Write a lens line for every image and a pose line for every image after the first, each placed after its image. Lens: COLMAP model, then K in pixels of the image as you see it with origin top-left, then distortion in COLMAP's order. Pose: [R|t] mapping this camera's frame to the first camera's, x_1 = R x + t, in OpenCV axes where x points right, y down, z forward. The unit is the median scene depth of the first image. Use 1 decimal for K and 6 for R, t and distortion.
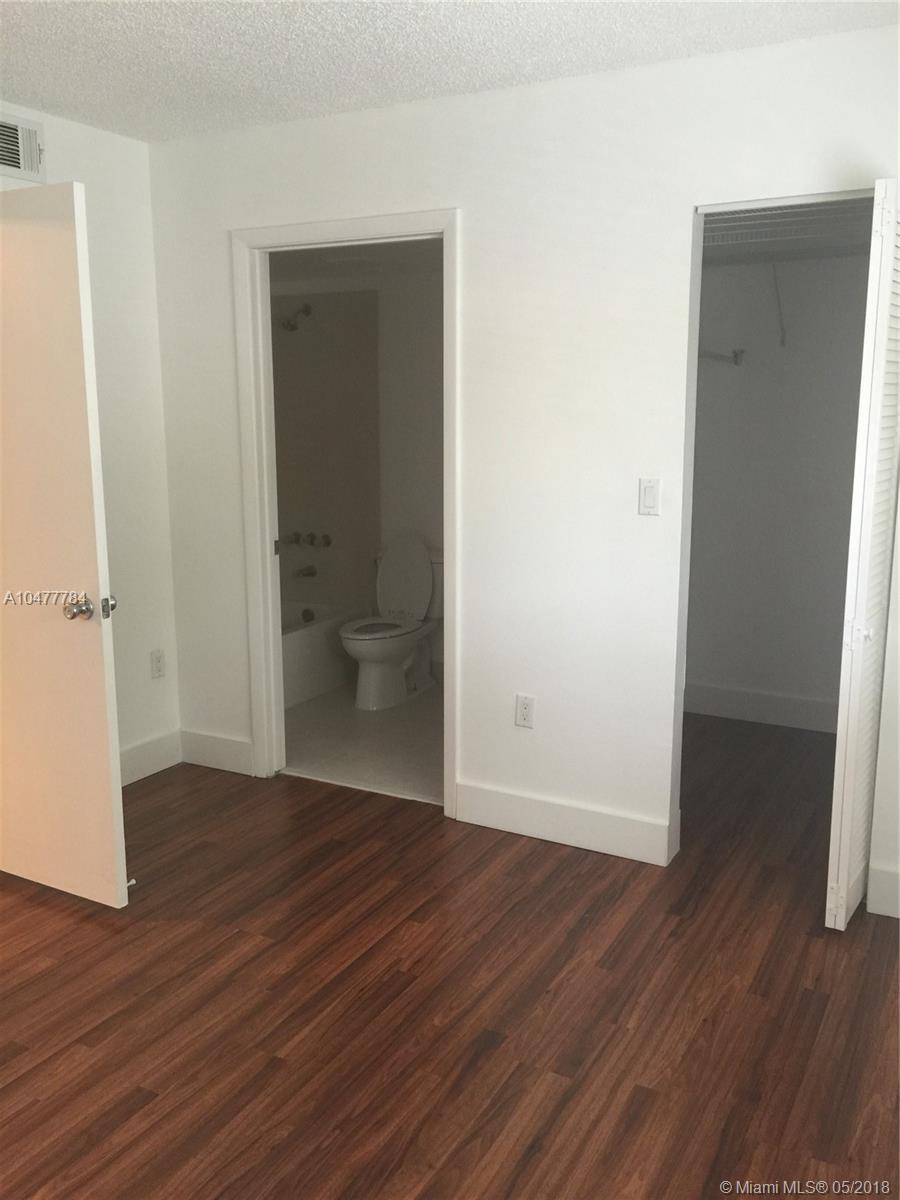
lens RADIAL K [[1038.3, 0, 450.0], [0, 1038.3, 600.0], [0, 0, 1]] dist [0.088210, -0.144625]
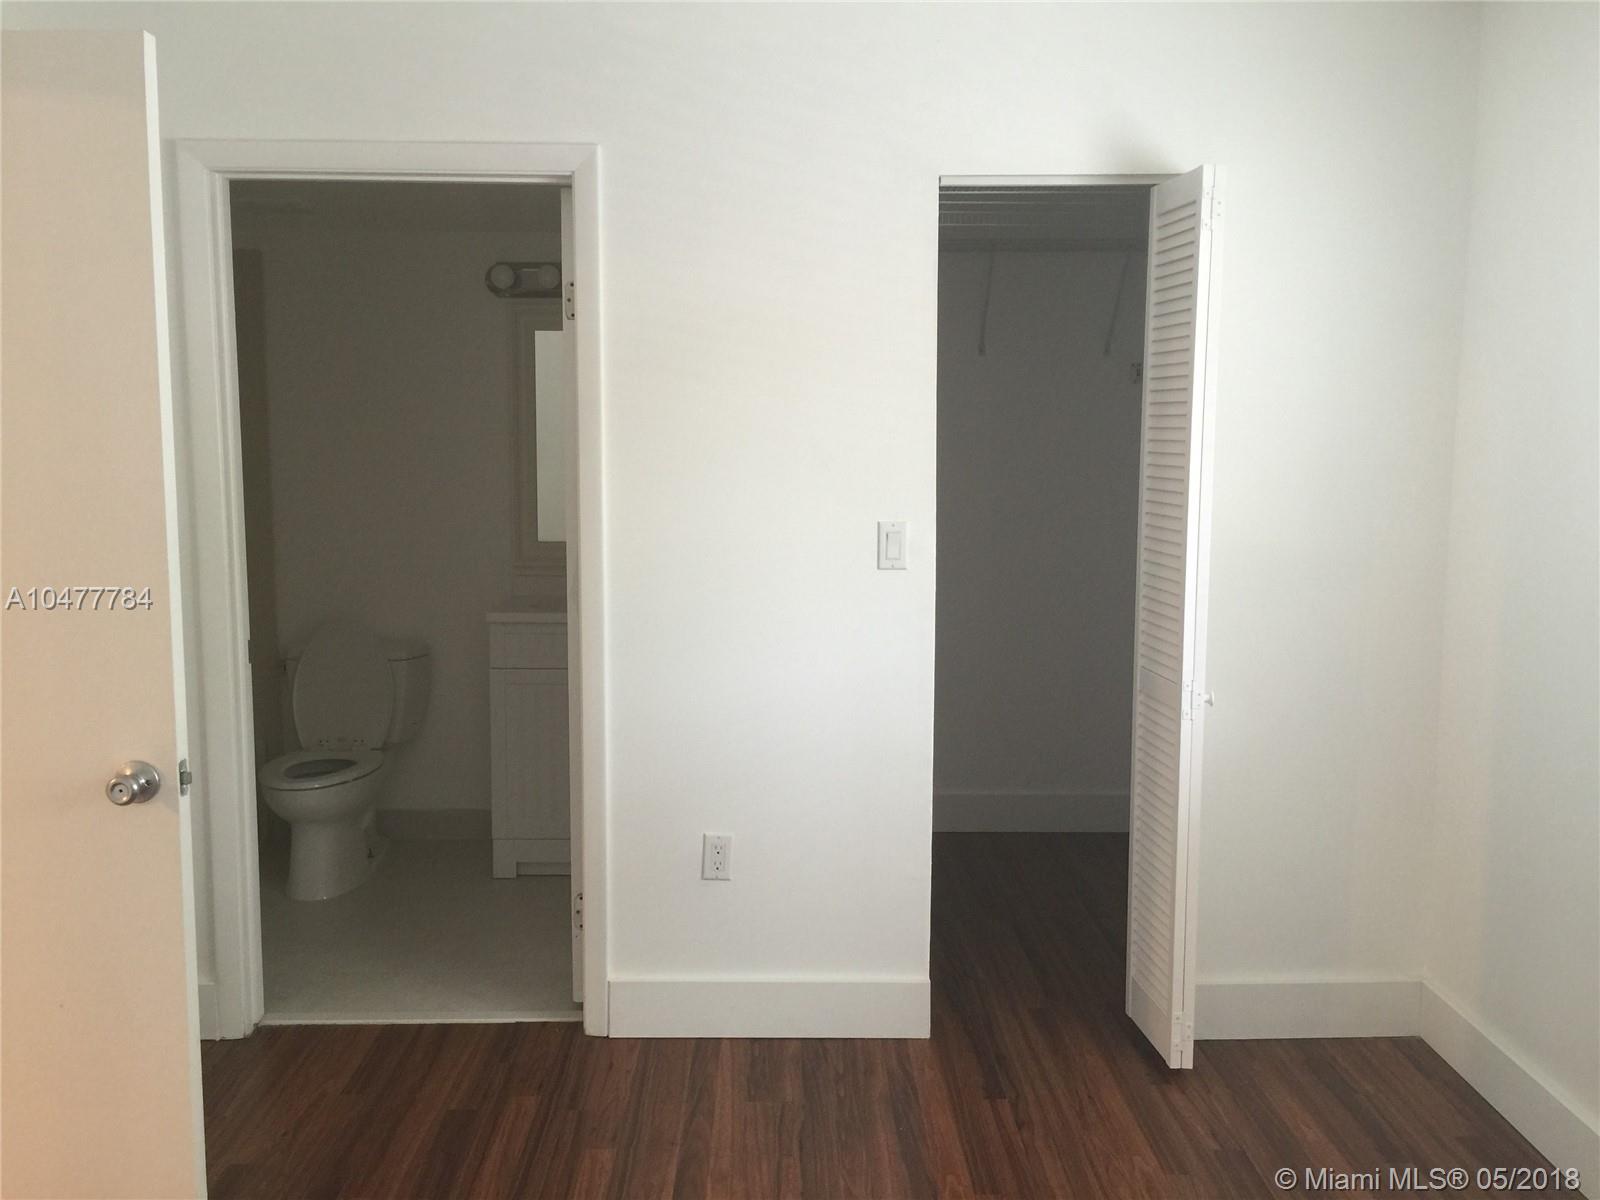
lens RADIAL K [[1370.6, 0, 798.6], [0, 1370.6, 589.5], [0, 0, 1]] dist [0.079011, -0.122987]
pose [[0.870037, -0.051443, 0.490295, -0.354755], [0.086871, 0.994976, -0.049759, -0.023318], [-0.485272, 0.085884, 0.870135, 0.168319]]
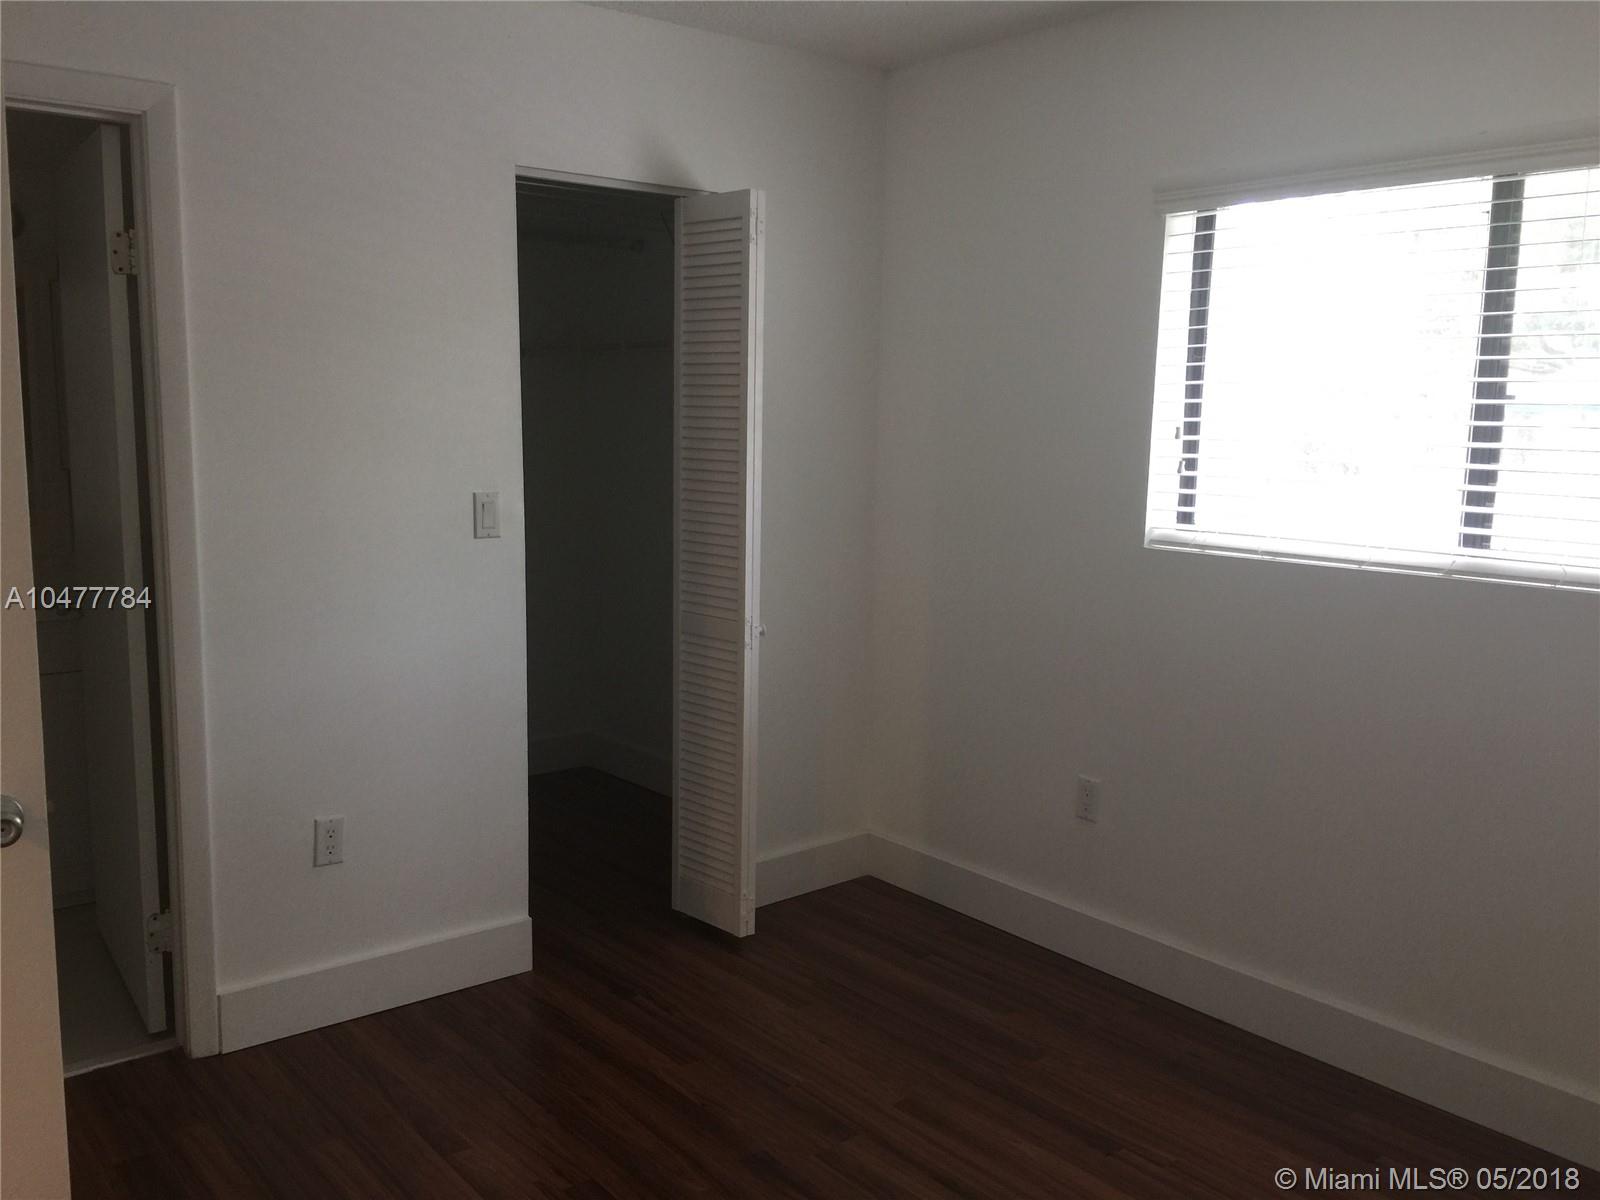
lens RADIAL K [[1373.7, 0, 806.7], [0, 1373.7, 605.9], [0, 0, 1]] dist [0.082324, -0.116467]
pose [[0.368850, -0.123504, 0.921247, -0.691316], [0.156430, 0.985244, 0.069452, -0.065049], [-0.916231, 0.118493, 0.382727, 0.379076]]
